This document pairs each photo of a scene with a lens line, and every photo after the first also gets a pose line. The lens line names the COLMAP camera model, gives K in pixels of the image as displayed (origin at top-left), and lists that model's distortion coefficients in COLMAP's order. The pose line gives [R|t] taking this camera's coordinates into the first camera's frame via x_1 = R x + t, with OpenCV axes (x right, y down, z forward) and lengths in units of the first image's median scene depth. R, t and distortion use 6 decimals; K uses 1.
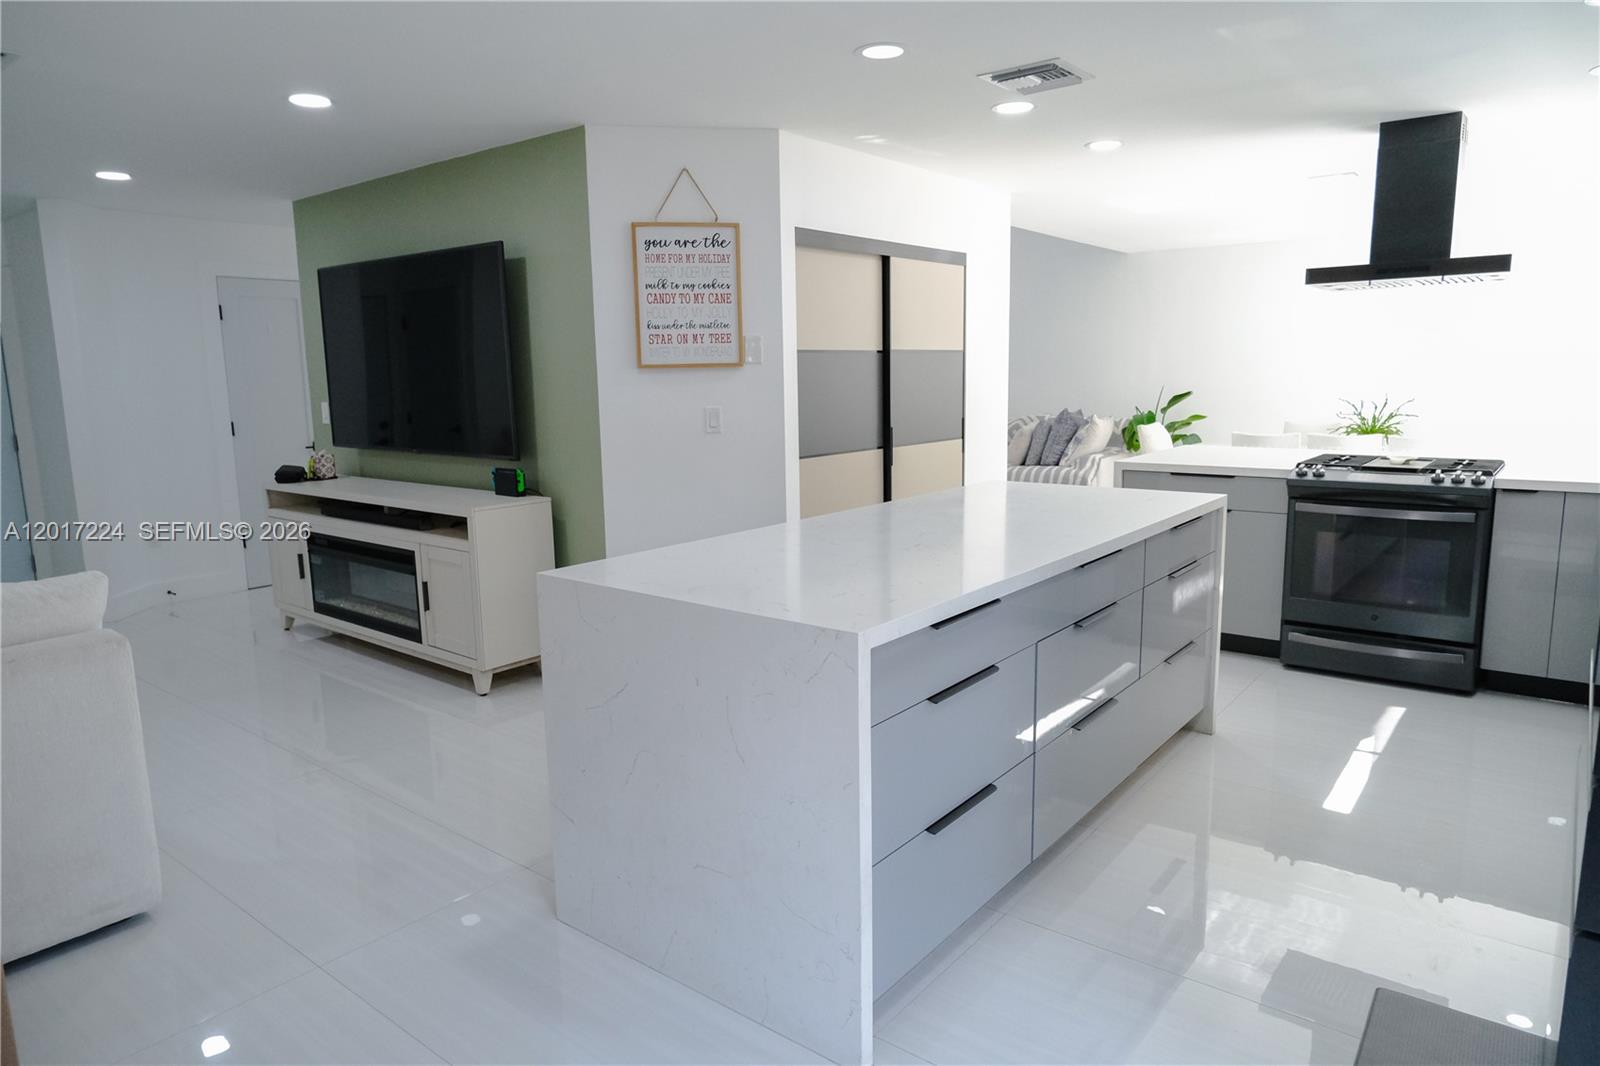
lens RADIAL K [[1006.3, 0, 801.8], [0, 1006.3, 523.4], [0, 0, 1]] dist [-0.020091, 0.001509]
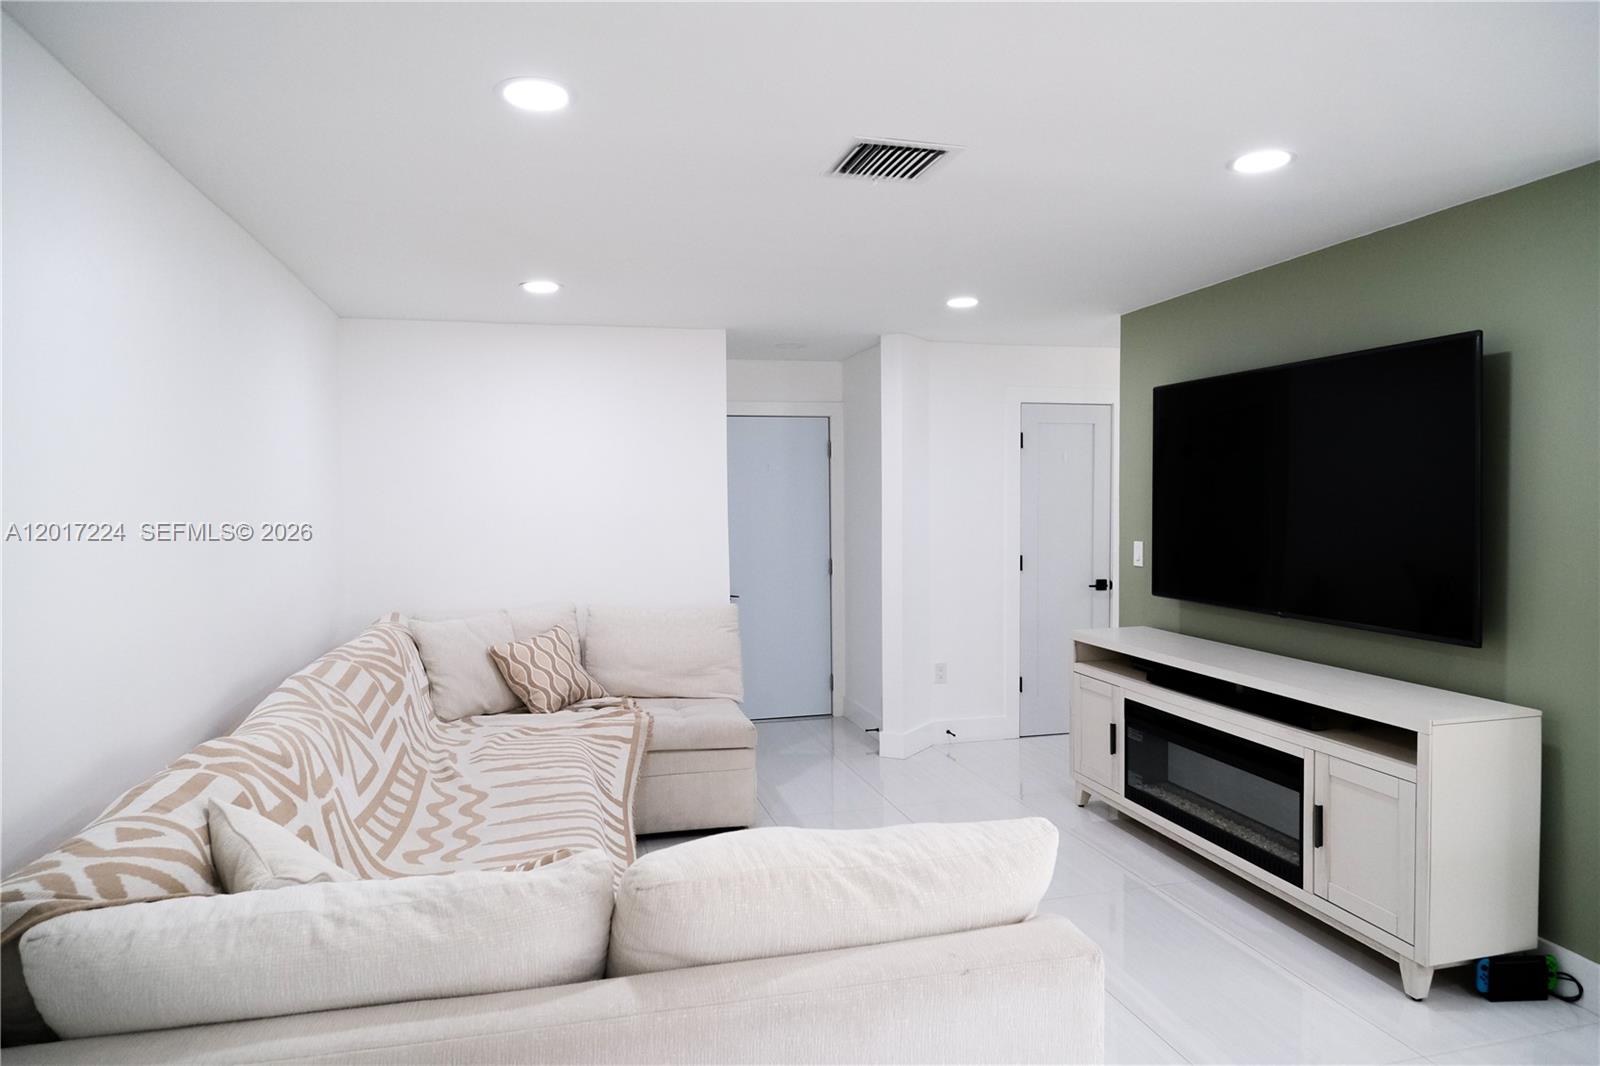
lens RADIAL K [[1004.4, 0, 800.0], [0, 1004.4, 533.0], [0, 0, 1]] dist [-0.026756, 0.023010]
pose [[0.795596, 0.028479, -0.605158, -0.238424], [-0.096529, 0.992092, -0.080218, -0.040752], [0.598088, 0.122236, 0.792054, 0.184986]]
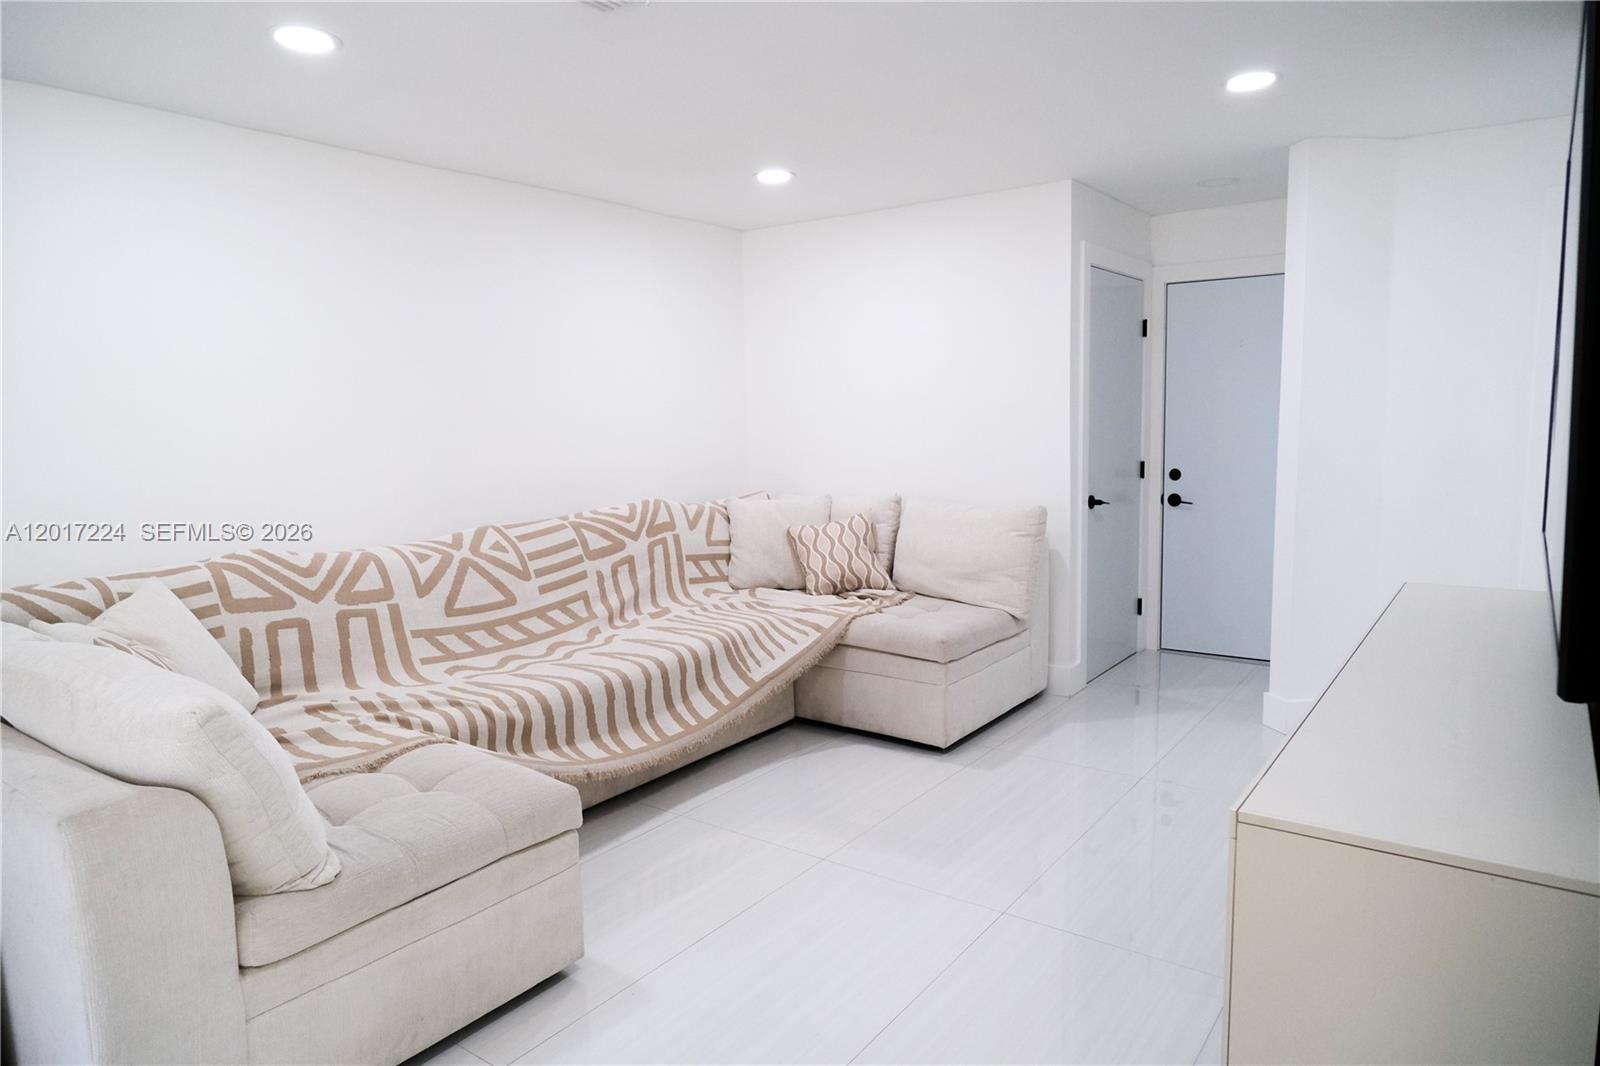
lens RADIAL K [[1004.4, 0, 800.0], [0, 1004.4, 533.0], [0, 0, 1]] dist [-0.026756, 0.023010]
pose [[0.037263, 0.134613, -0.990197, -0.042838], [-0.135806, 0.982375, 0.128439, -0.104399], [0.990034, 0.129688, 0.054888, 0.695258]]
